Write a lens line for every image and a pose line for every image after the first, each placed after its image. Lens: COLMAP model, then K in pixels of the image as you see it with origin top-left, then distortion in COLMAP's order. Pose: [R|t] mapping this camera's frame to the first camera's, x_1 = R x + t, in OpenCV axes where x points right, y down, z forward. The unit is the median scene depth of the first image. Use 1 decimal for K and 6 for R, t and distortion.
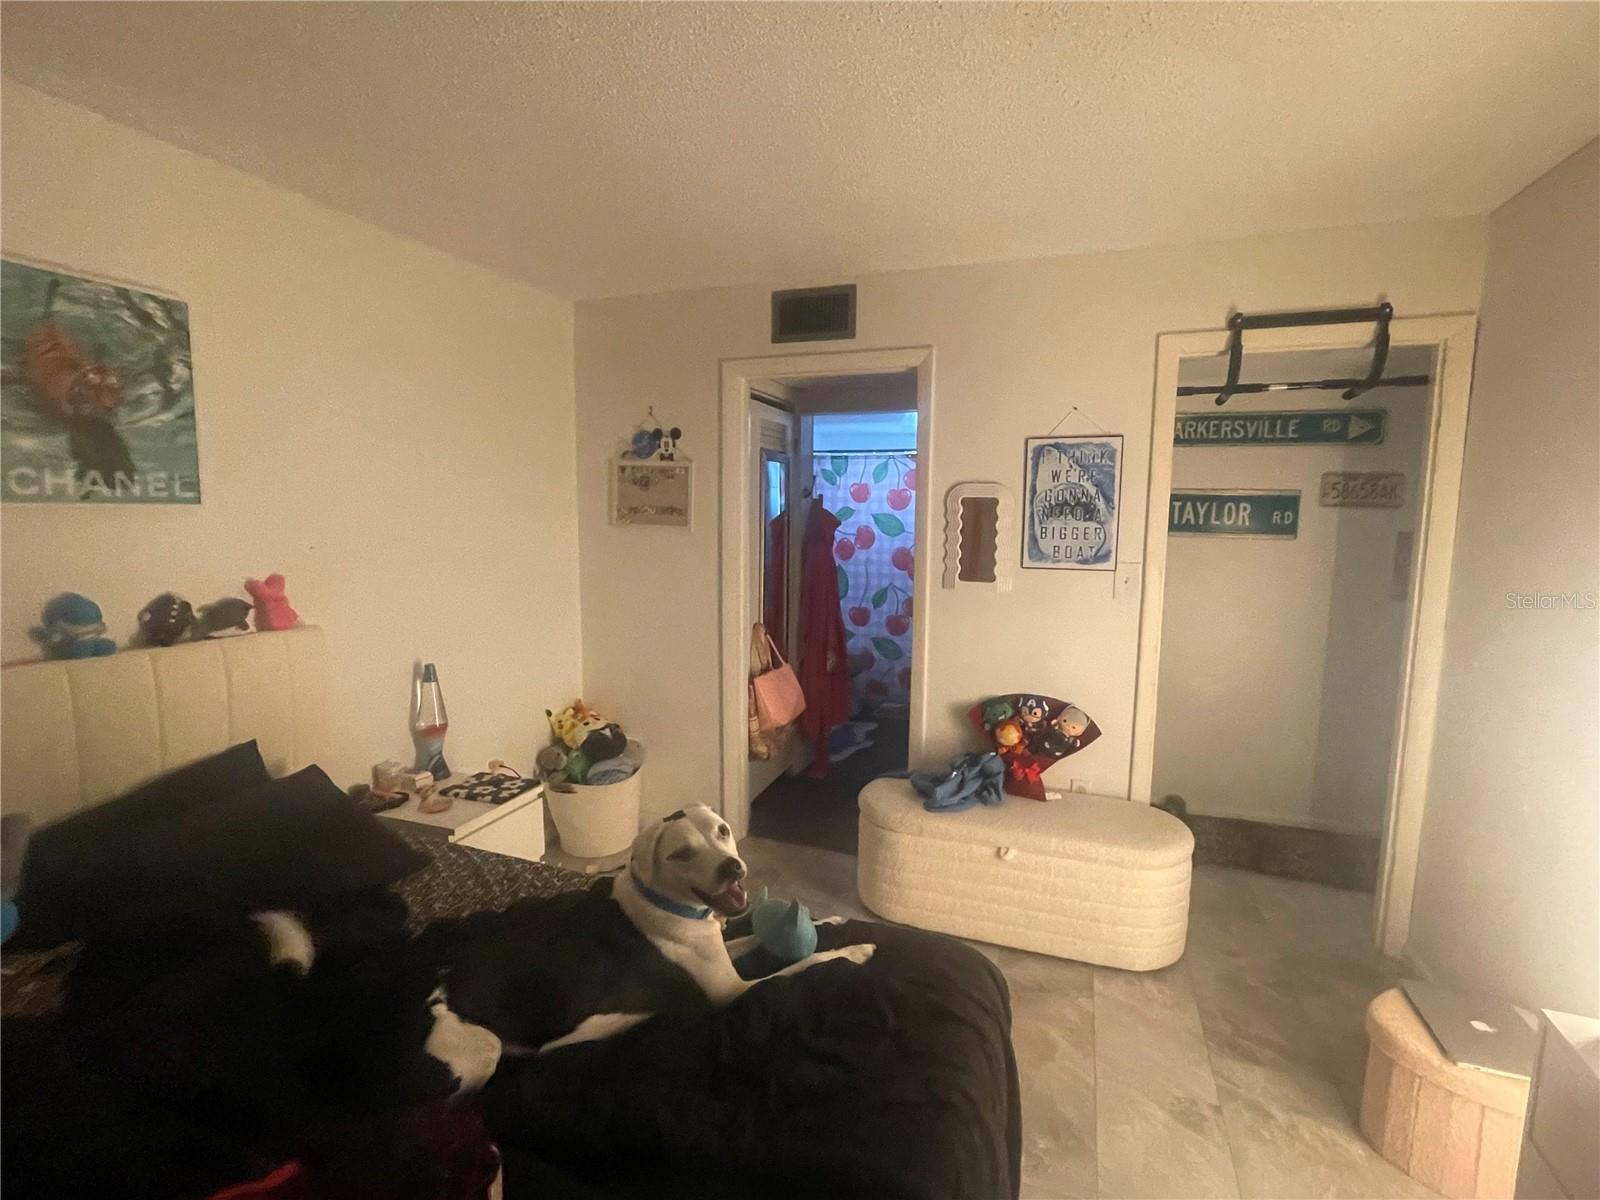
lens RADIAL K [[770.1, 0, 800.0], [0, 770.1, 600.0], [0, 0, 1]] dist [-0.003602, -0.000884]
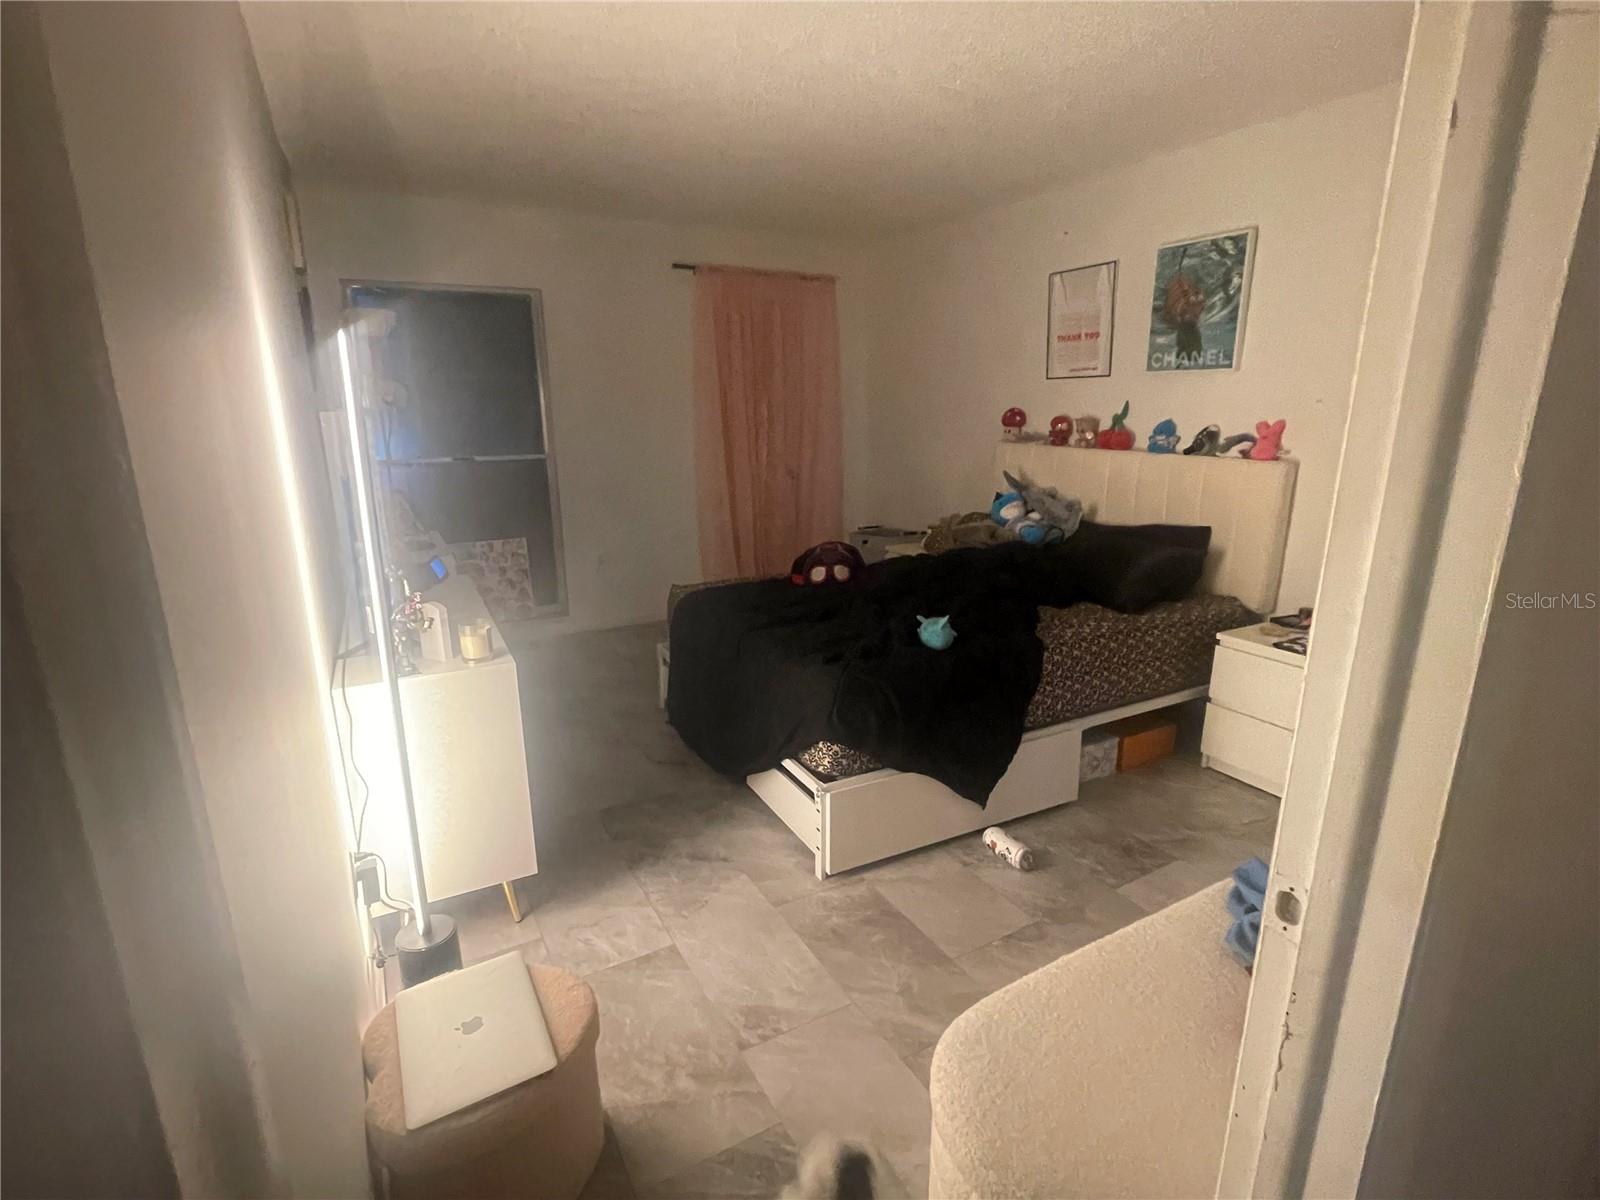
lens RADIAL K [[770.1, 0, 800.0], [0, 770.1, 600.0], [0, 0, 1]] dist [-0.003602, -0.000884]
pose [[-0.645371, 0.183527, -0.741495, 1.105508], [-0.093108, 0.944571, 0.314828, -0.097626], [0.758174, 0.272220, -0.592511, 1.500310]]
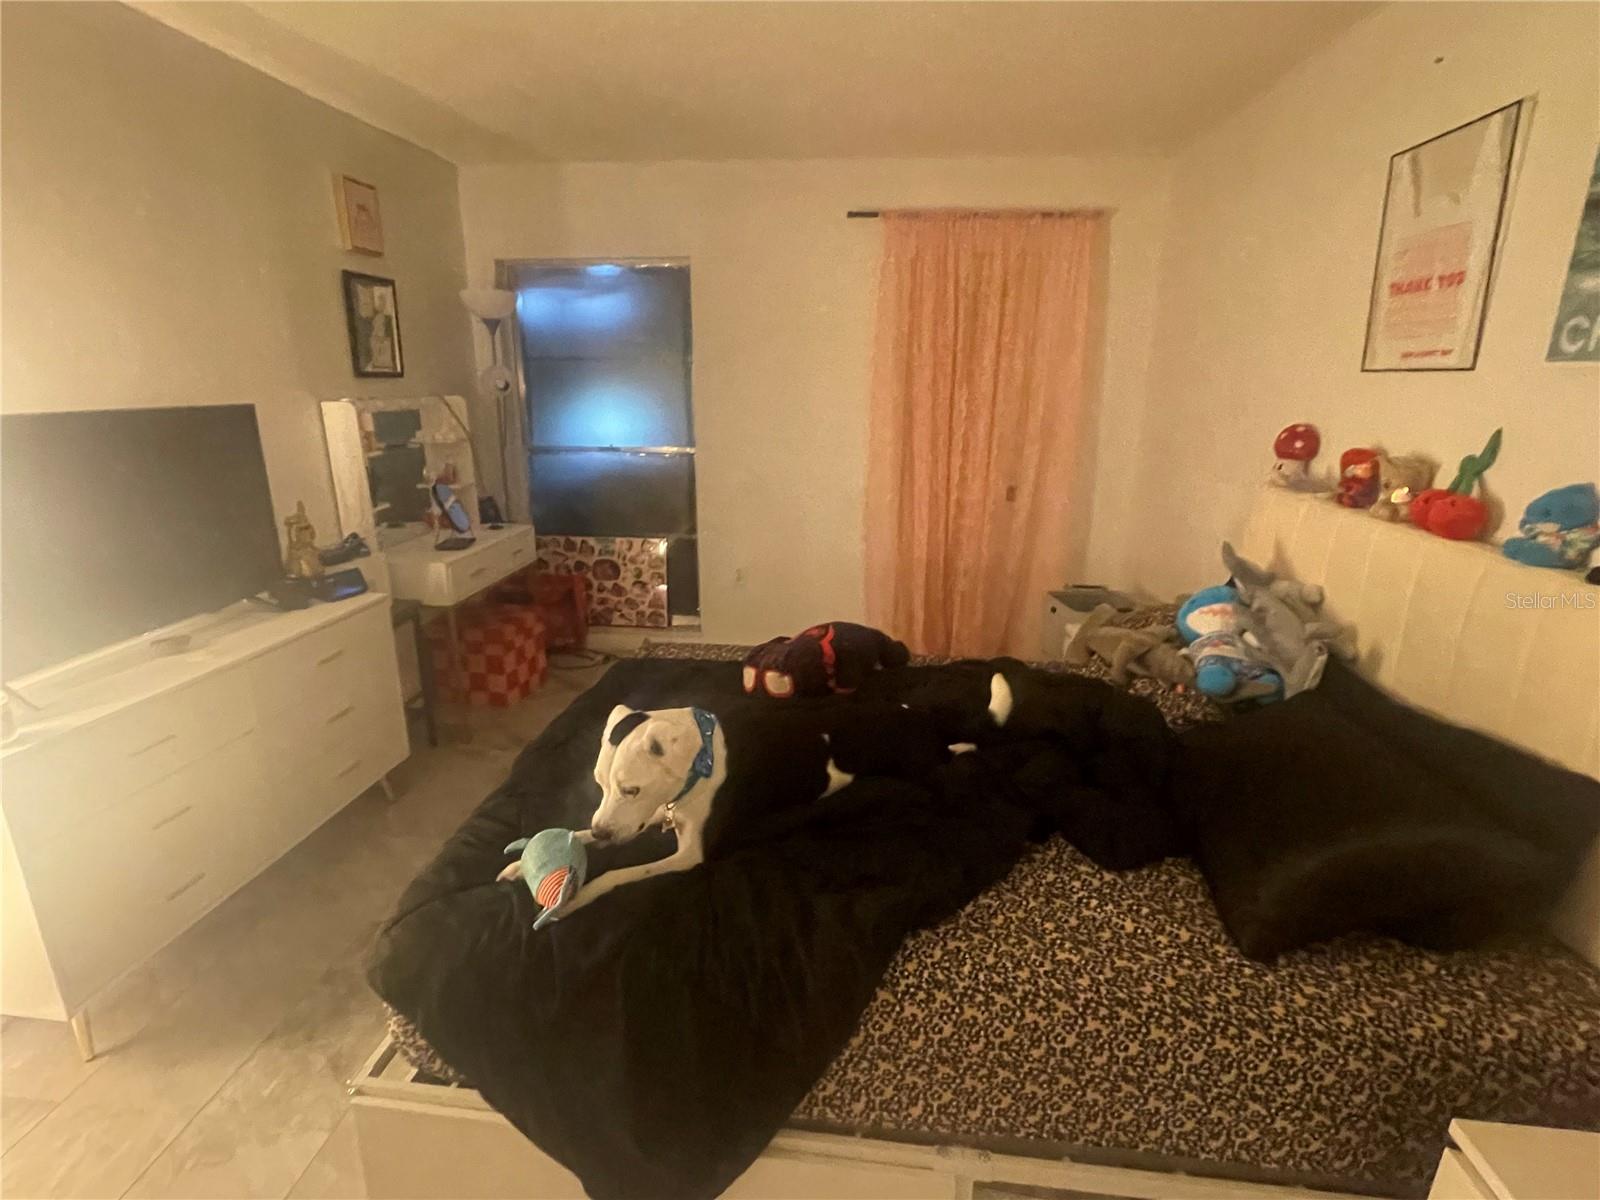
lens RADIAL K [[770.1, 0, 800.0], [0, 770.1, 600.0], [0, 0, 1]] dist [-0.003602, -0.000884]
pose [[-0.964652, 0.056145, -0.257477, 0.004925], [-0.050401, 0.919699, 0.389377, -0.154228], [0.258662, 0.388590, -0.884359, 1.457132]]
